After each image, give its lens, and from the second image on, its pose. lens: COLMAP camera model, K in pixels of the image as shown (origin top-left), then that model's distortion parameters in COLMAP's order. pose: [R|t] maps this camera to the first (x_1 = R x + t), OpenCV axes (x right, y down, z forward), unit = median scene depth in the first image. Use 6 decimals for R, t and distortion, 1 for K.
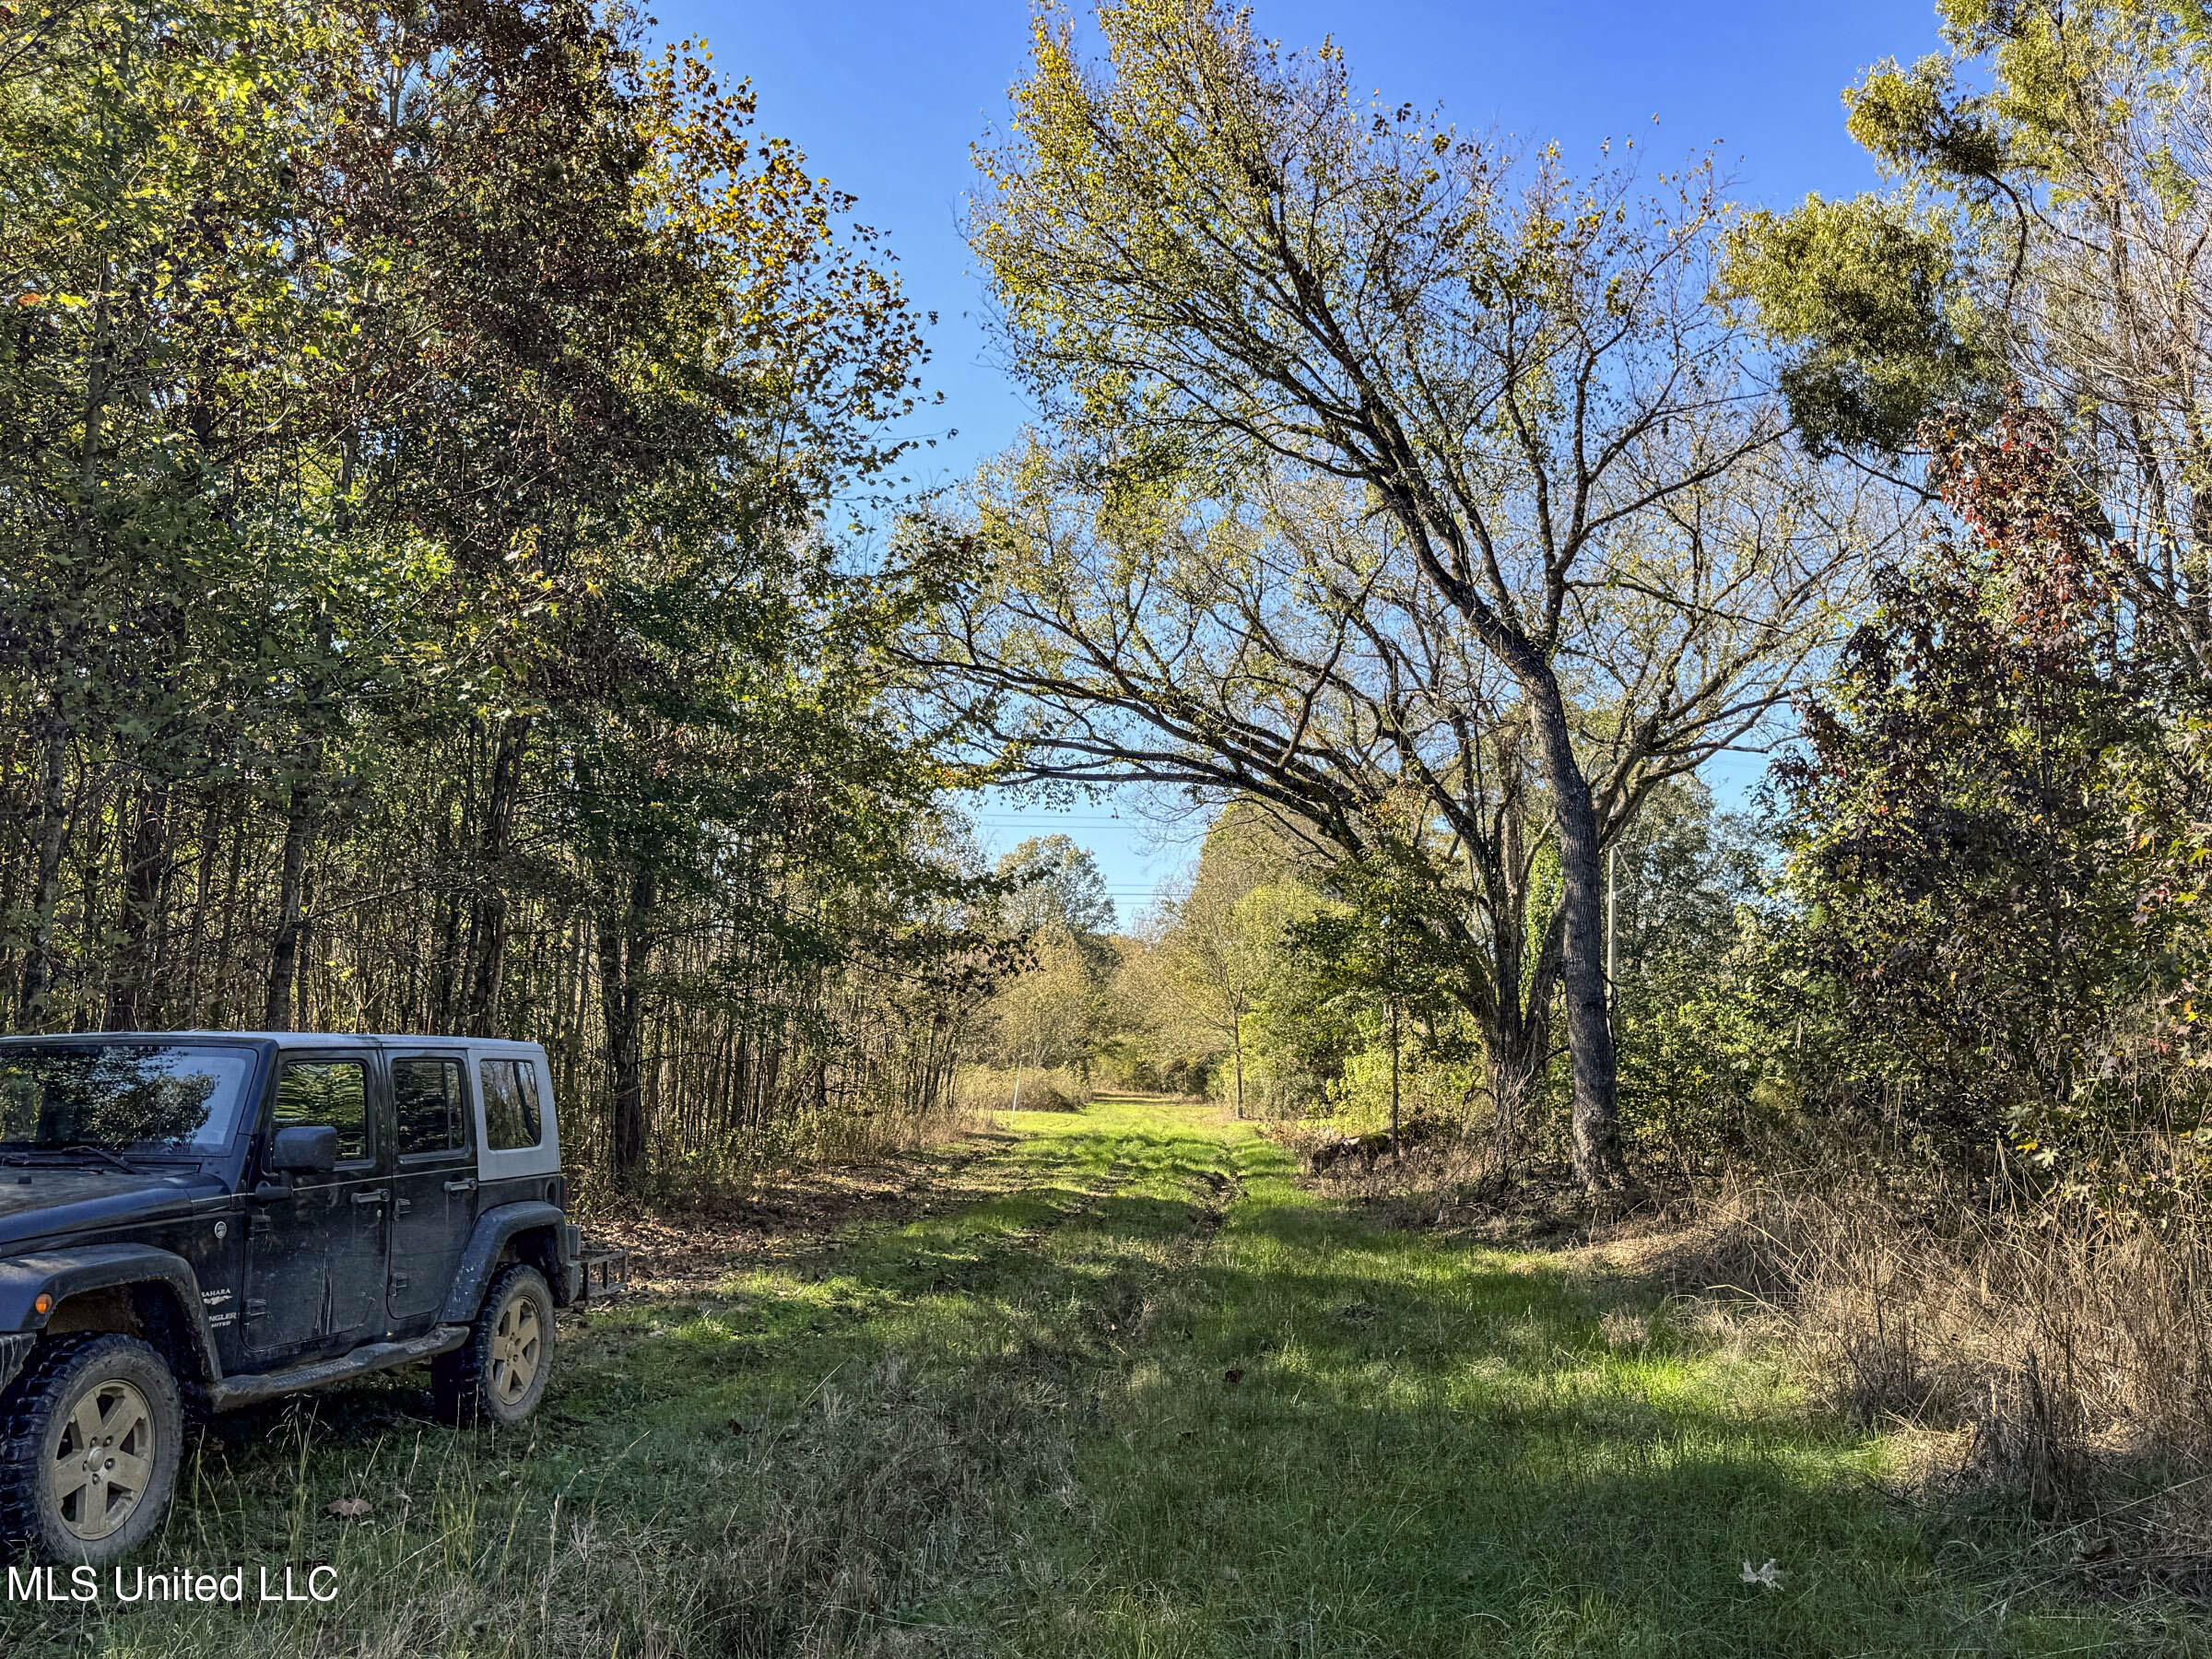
lens RADIAL K [[1868.8, 0, 1106.2], [0, 1868.8, 858.4], [0, 0, 1]] dist [0.032028, -0.001860]
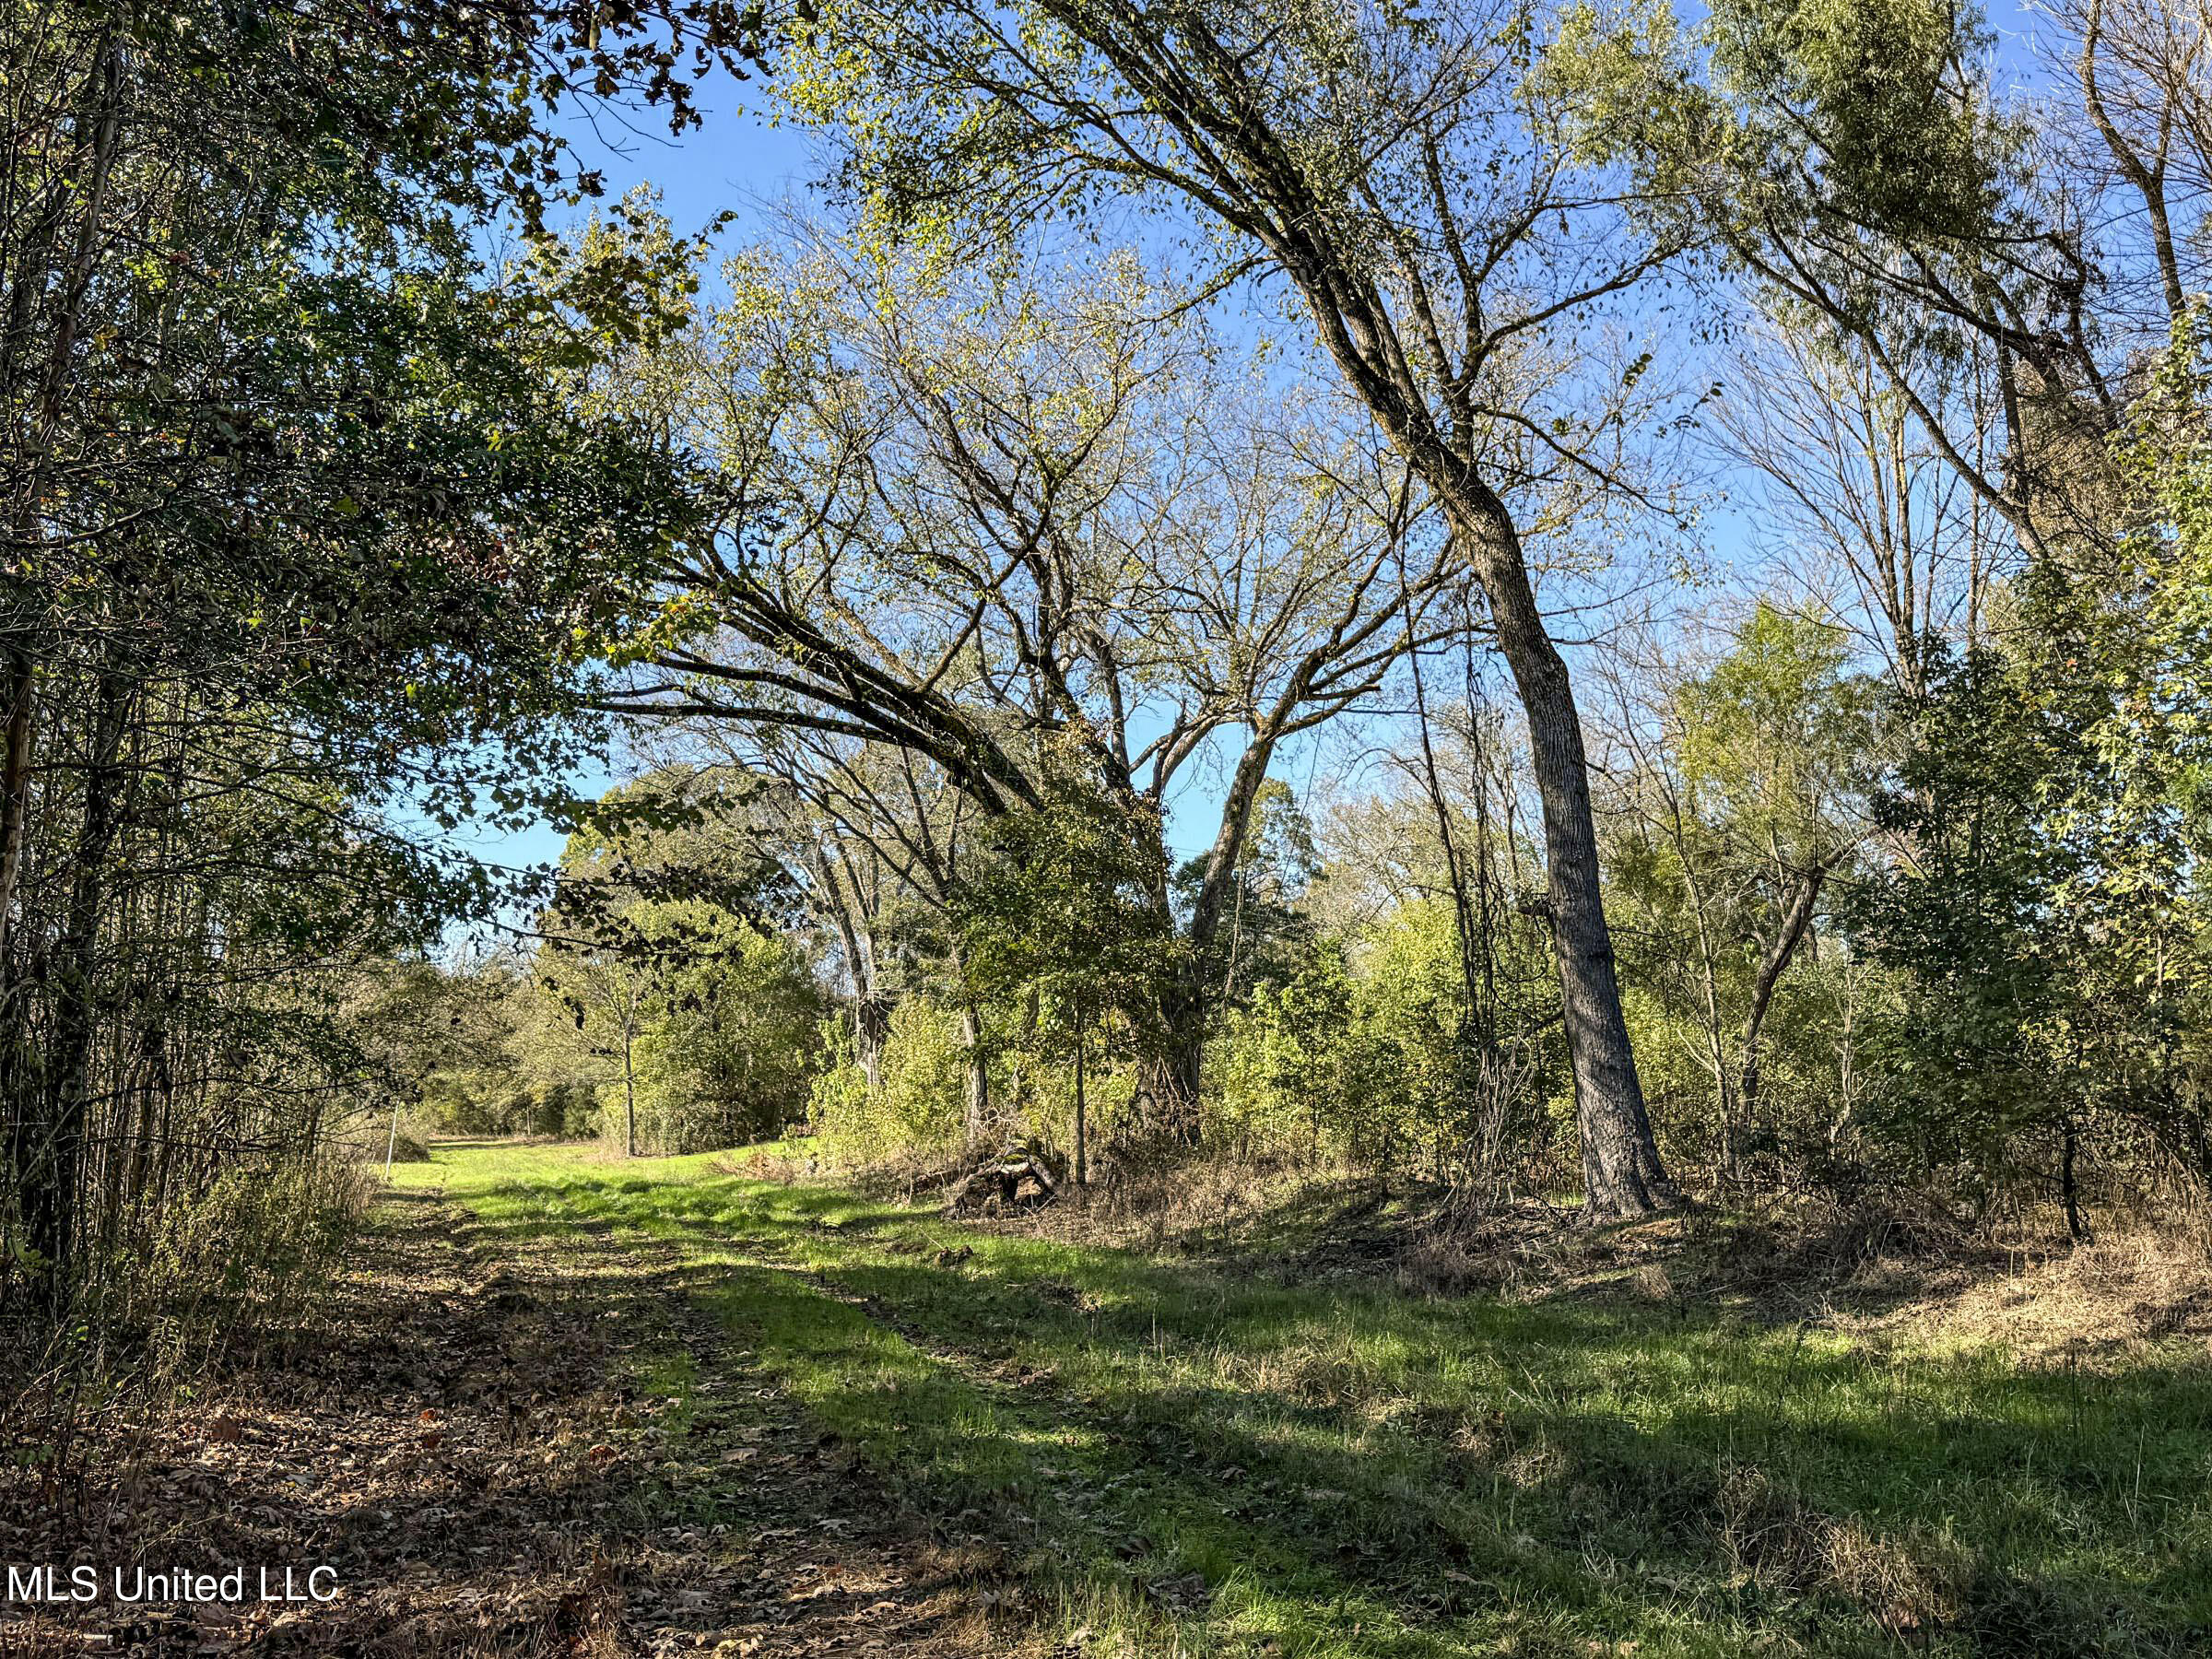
lens RADIAL K [[1868.8, 0, 1106.2], [0, 1868.8, 858.4], [0, 0, 1]] dist [0.032028, -0.001860]
pose [[0.931457, -0.001462, 0.363848, -0.152770], [0.006447, 0.999901, -0.012487, 0.039949], [-0.363794, 0.013977, 0.931375, 0.331270]]
